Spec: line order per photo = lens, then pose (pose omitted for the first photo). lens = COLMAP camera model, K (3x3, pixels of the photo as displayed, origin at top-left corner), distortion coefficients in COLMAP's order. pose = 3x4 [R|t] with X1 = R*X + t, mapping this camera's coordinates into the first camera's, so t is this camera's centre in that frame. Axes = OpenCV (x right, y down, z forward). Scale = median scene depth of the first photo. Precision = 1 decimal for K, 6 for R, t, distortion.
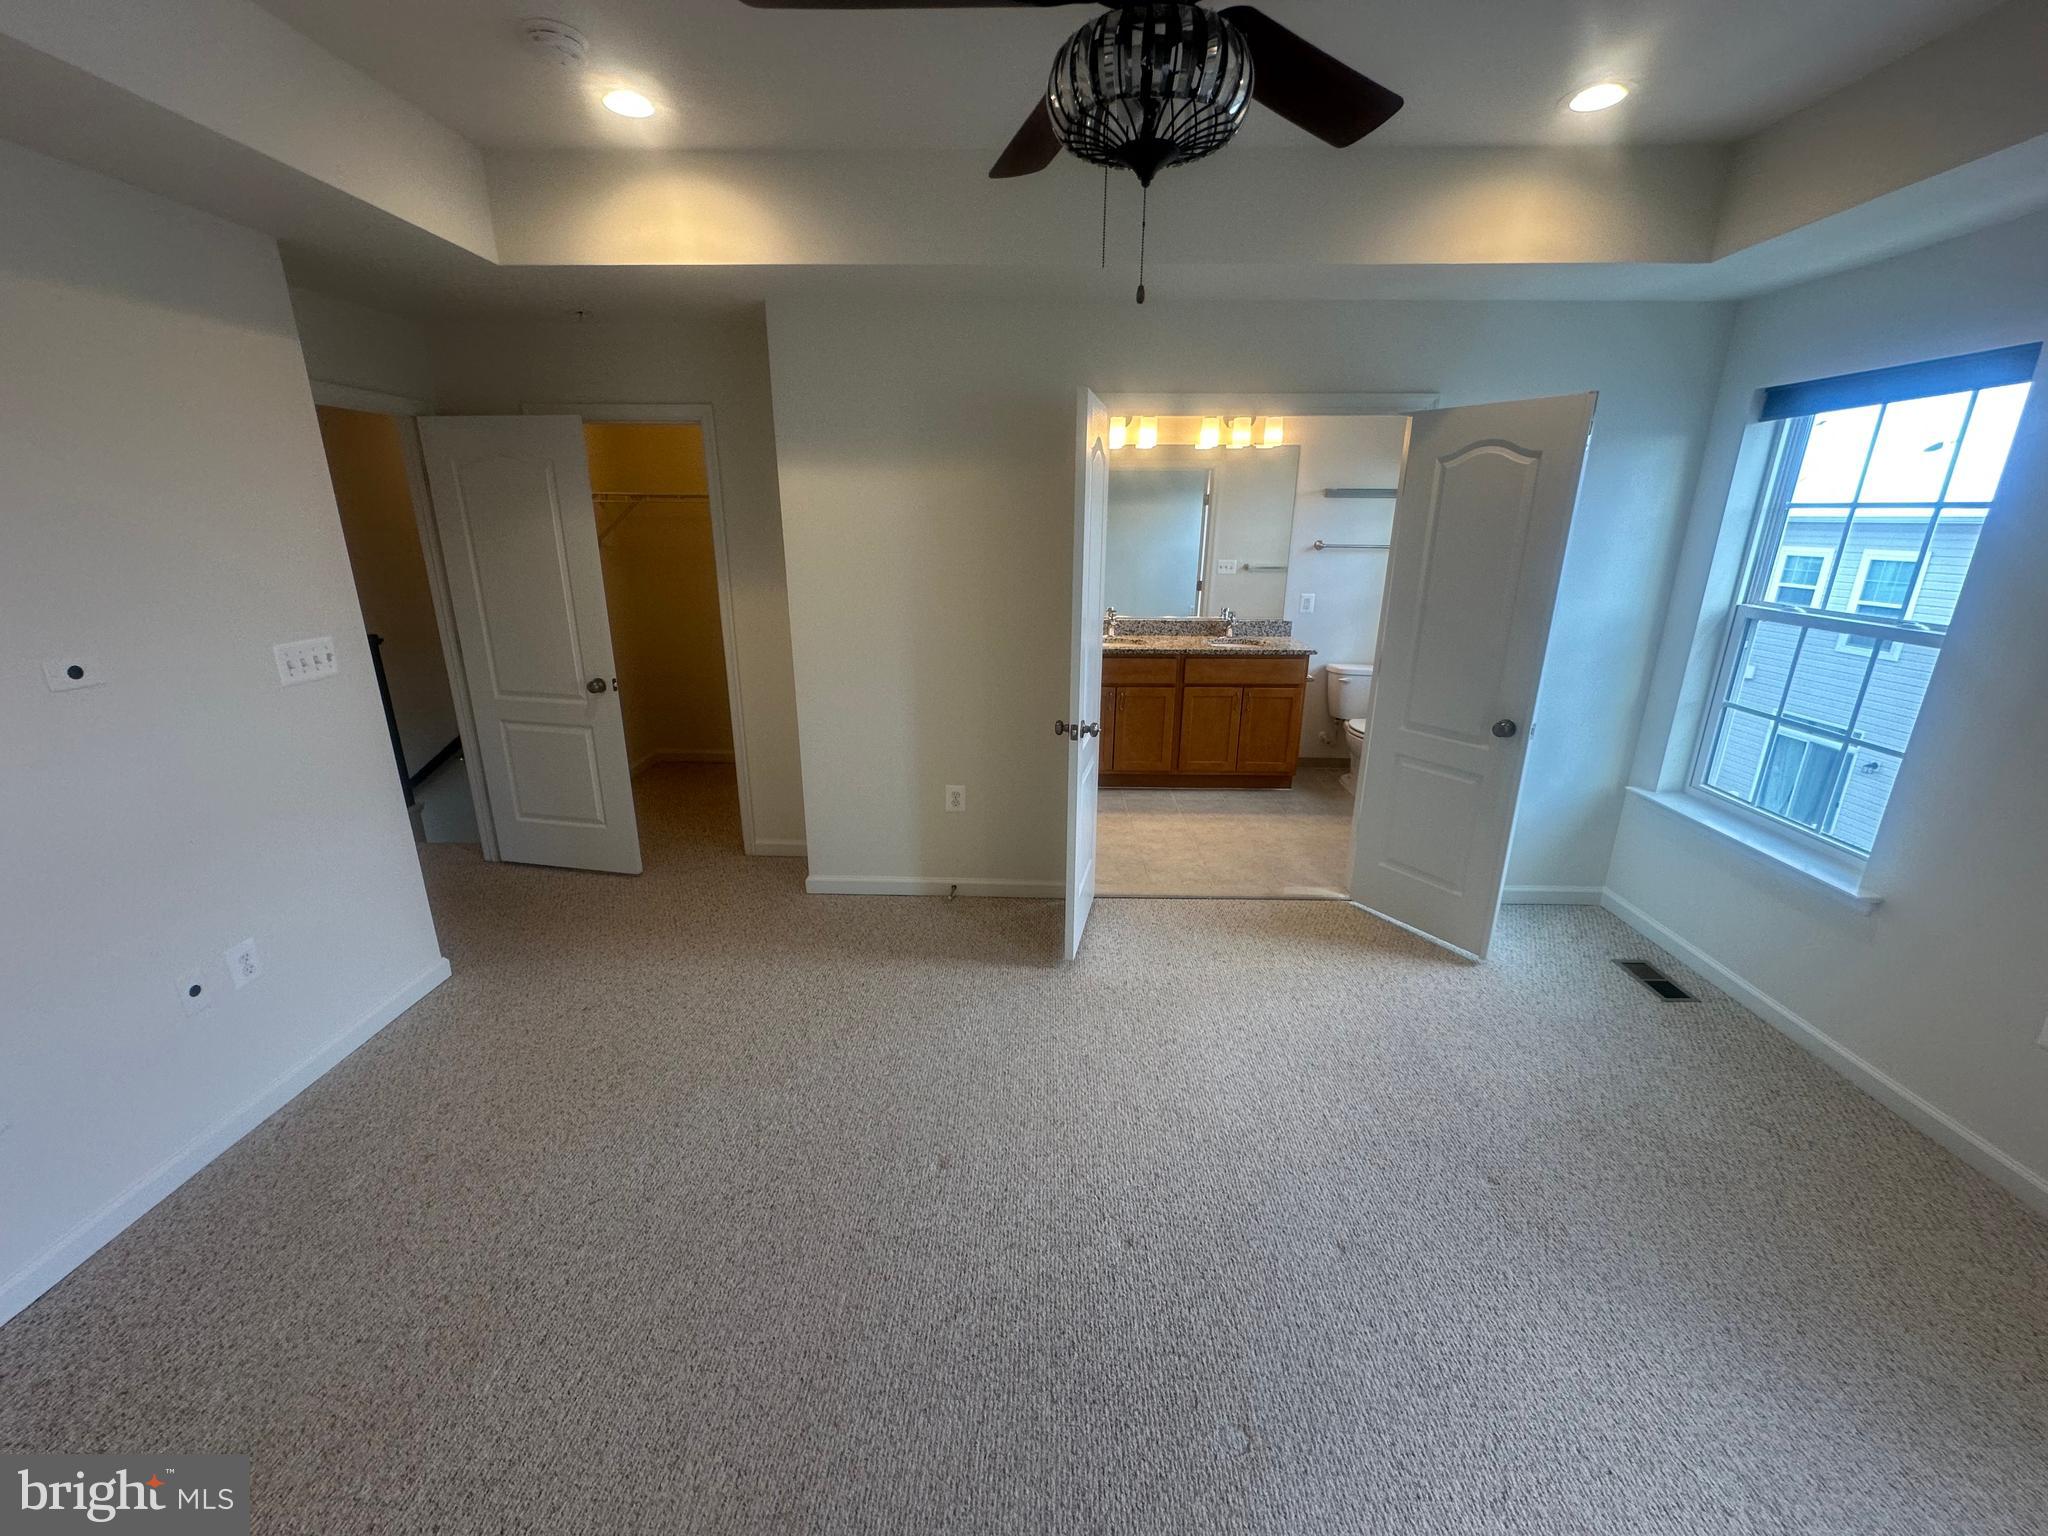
lens RADIAL K [[814.5, 0, 1023.1], [0, 814.5, 768.3], [0, 0, 1]] dist [-0.002117, 0.000315]
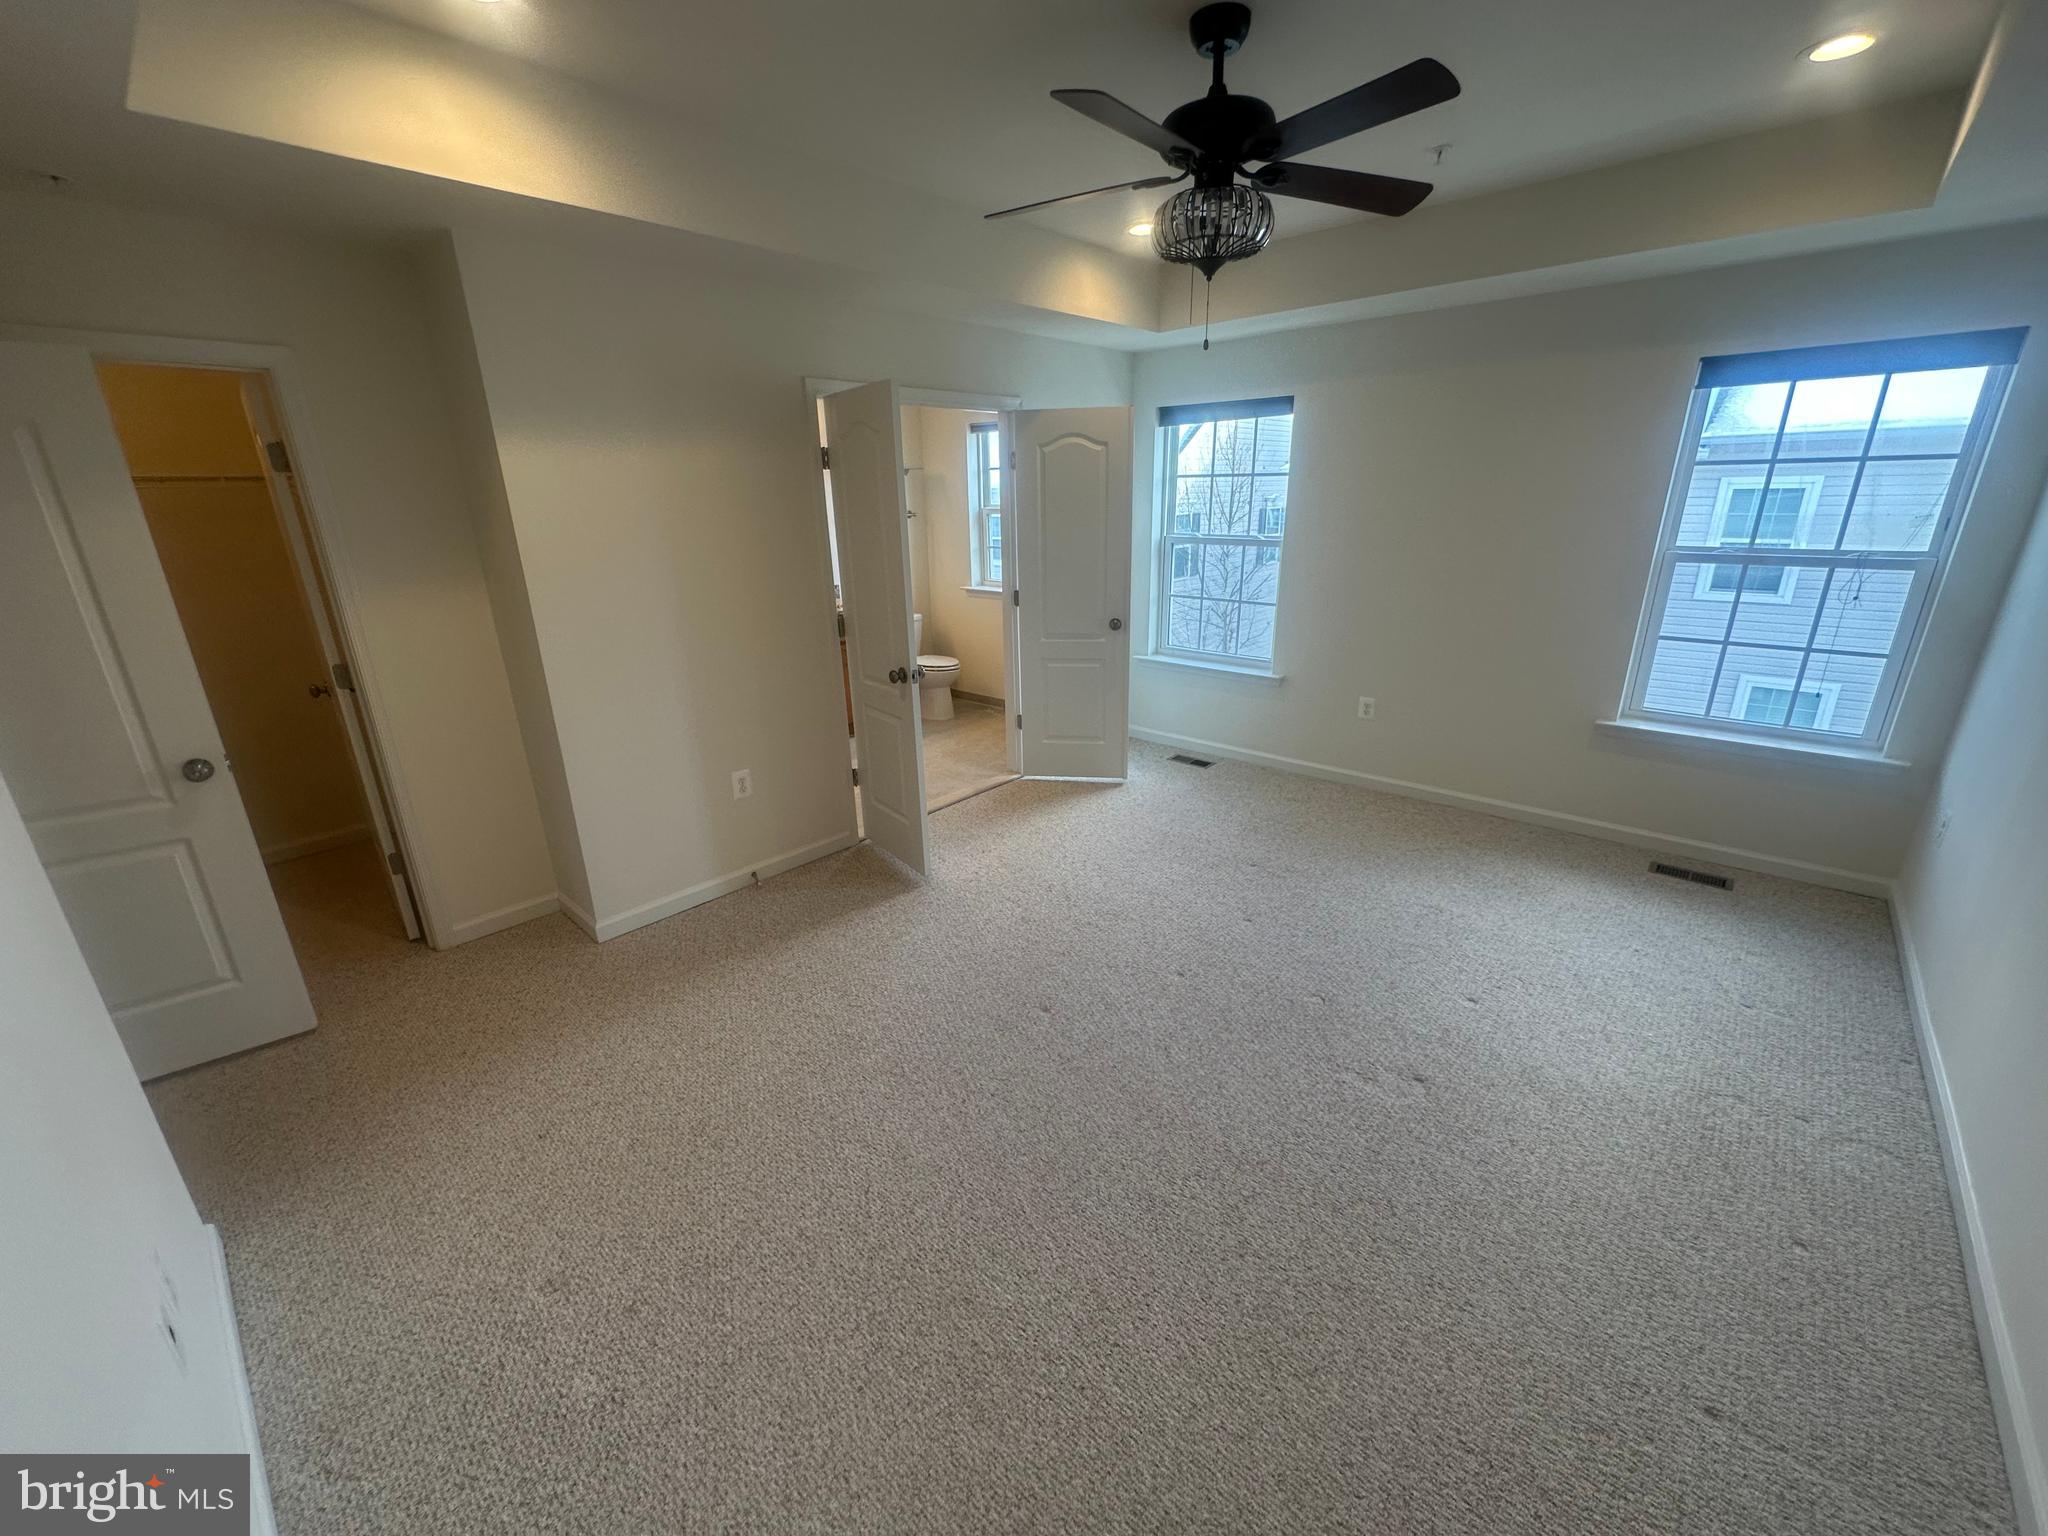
lens RADIAL K [[814.5, 0, 1023.1], [0, 814.5, 768.3], [0, 0, 1]] dist [-0.002117, 0.000315]
pose [[0.651237, -0.262671, 0.711965, -0.637506], [0.248333, 0.960295, 0.127138, -0.025165], [-0.717092, 0.094008, 0.690610, 0.087674]]
